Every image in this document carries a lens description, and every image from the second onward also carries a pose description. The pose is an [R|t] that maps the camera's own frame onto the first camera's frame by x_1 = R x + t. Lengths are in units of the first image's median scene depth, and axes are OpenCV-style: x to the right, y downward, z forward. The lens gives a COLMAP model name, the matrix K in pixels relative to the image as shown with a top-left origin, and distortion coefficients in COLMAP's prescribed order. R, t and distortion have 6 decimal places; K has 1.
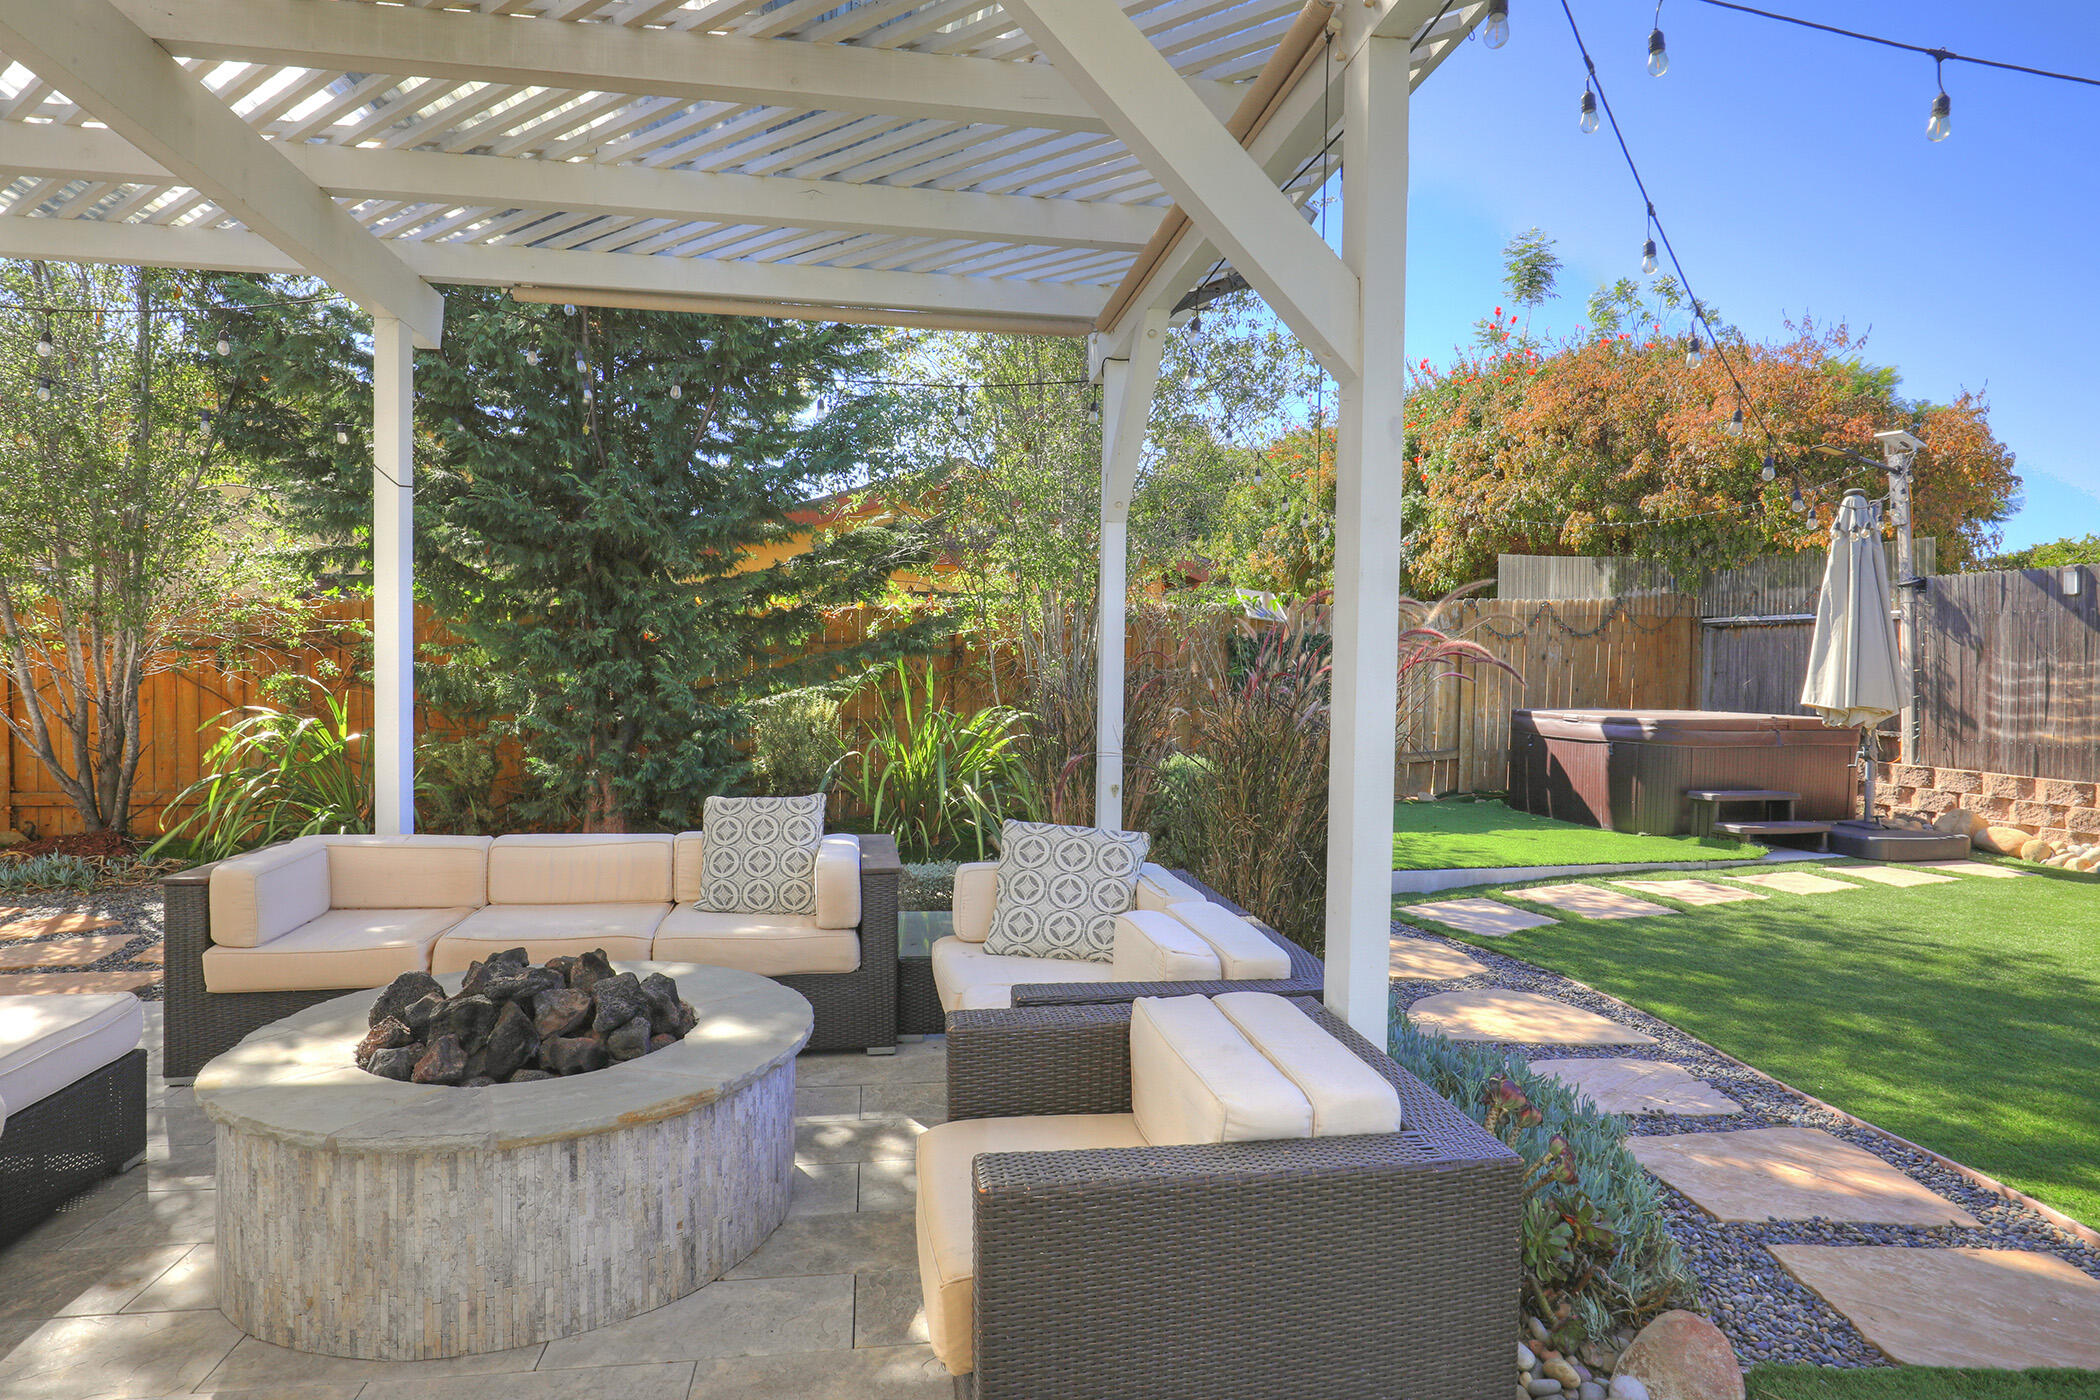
lens RADIAL K [[1171.3, 0, 1050.0], [0, 1171.3, 700.0], [0, 0, 1]] dist [-0.021645, 0.004047]
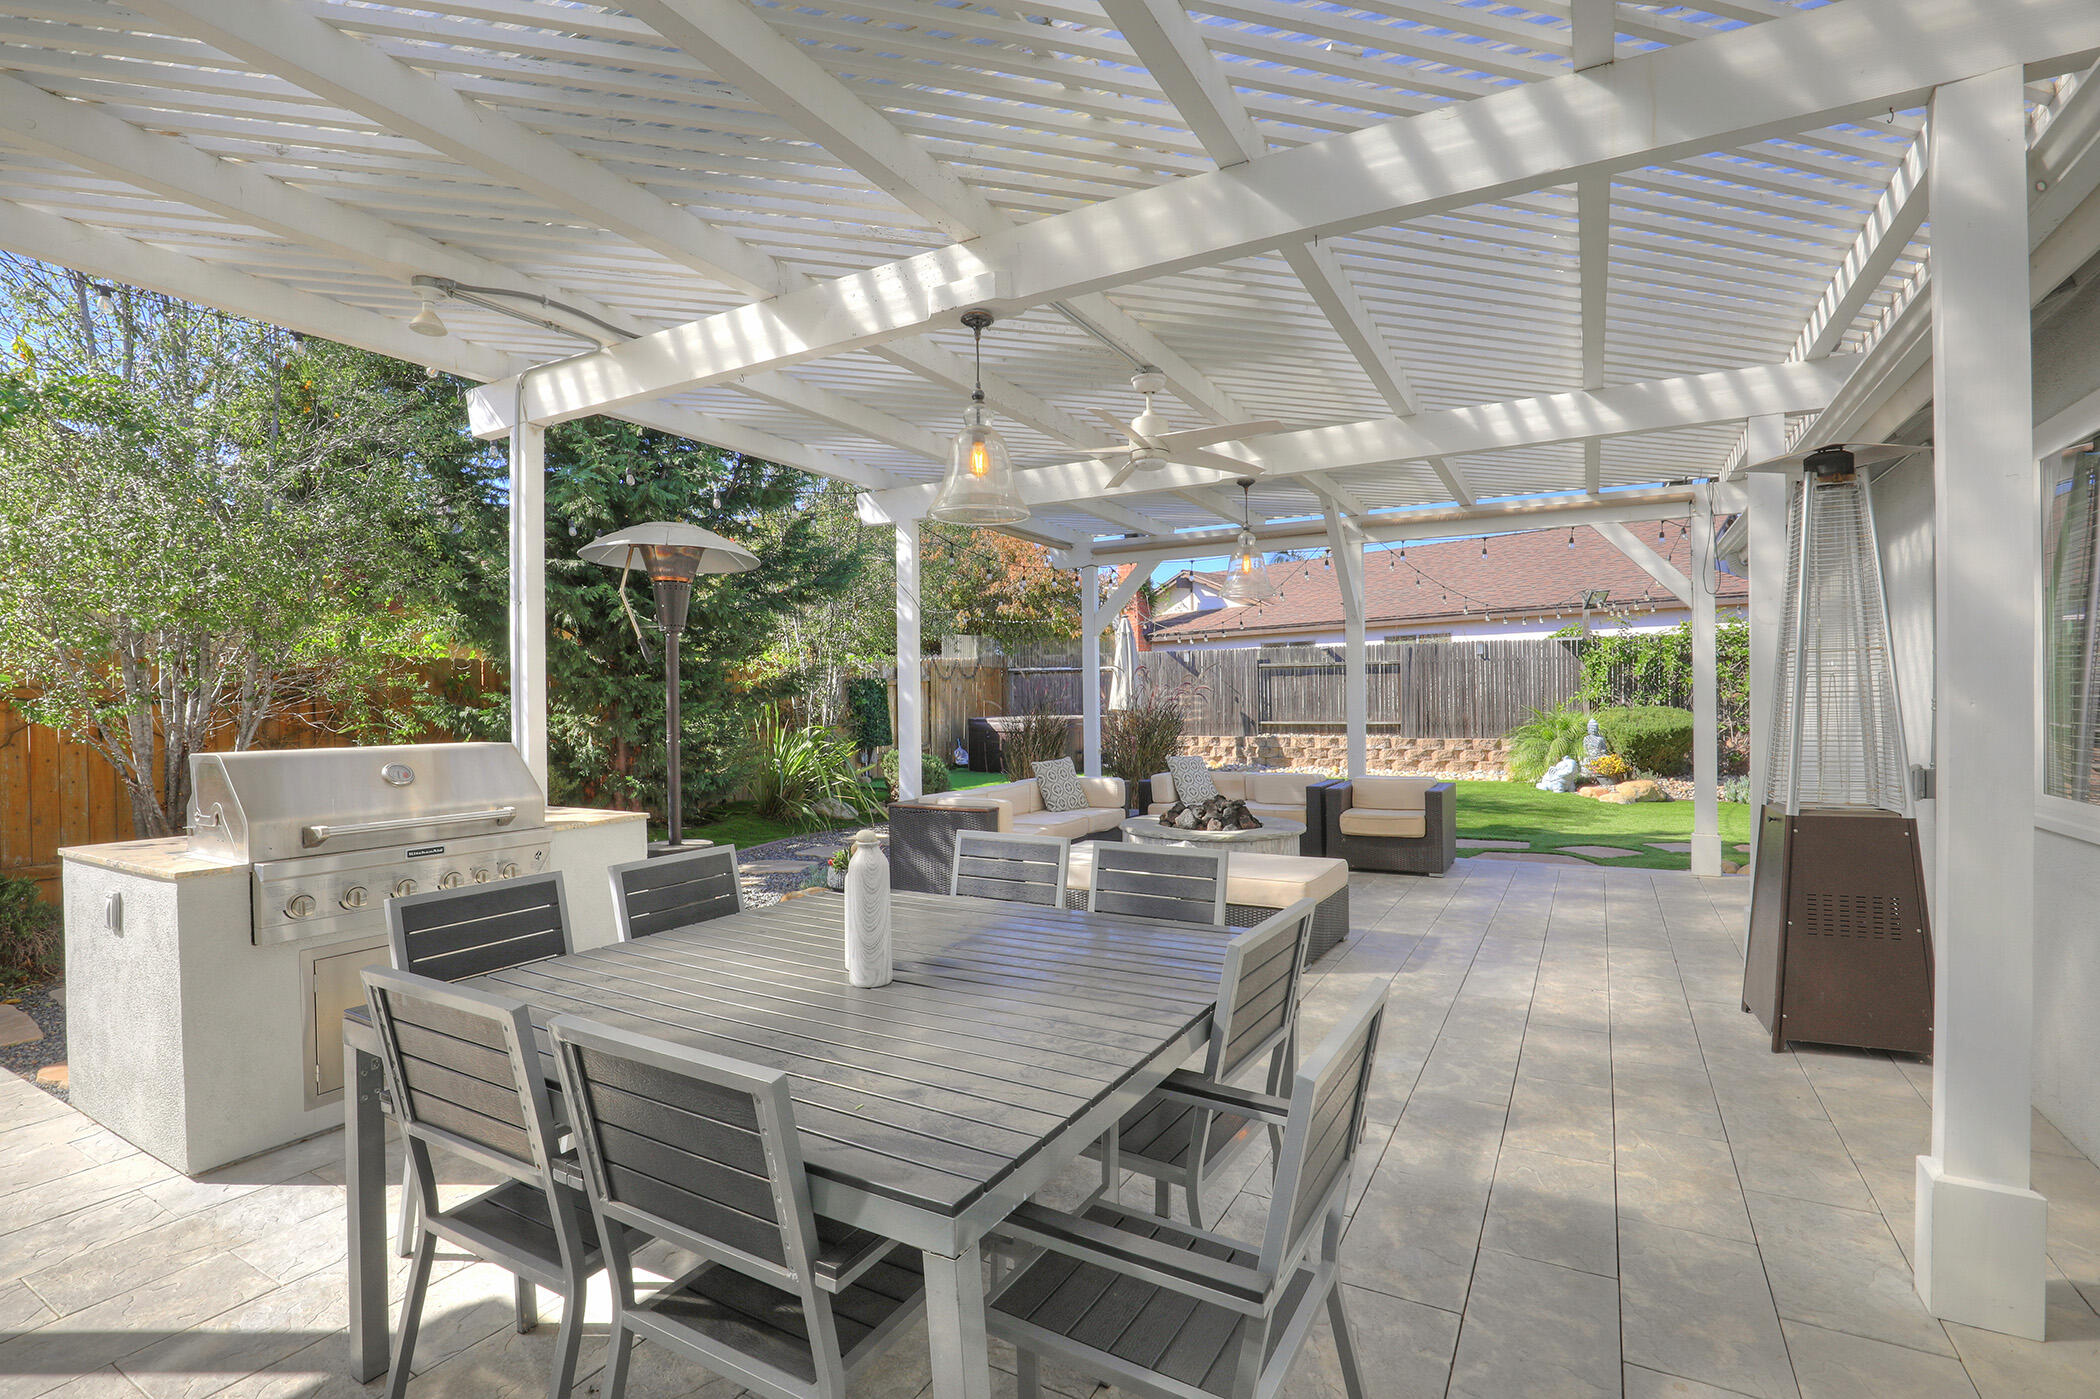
lens RADIAL K [[972.4, 0, 1050.0], [0, 972.4, 699.5], [0, 0, 1]] dist [-0.036048, 0.000264]
pose [[0.618899, -0.022919, 0.785136, -0.871637], [0.042405, 0.999091, -0.004262, -0.012089], [-0.784325, 0.035932, 0.619308, -0.067708]]
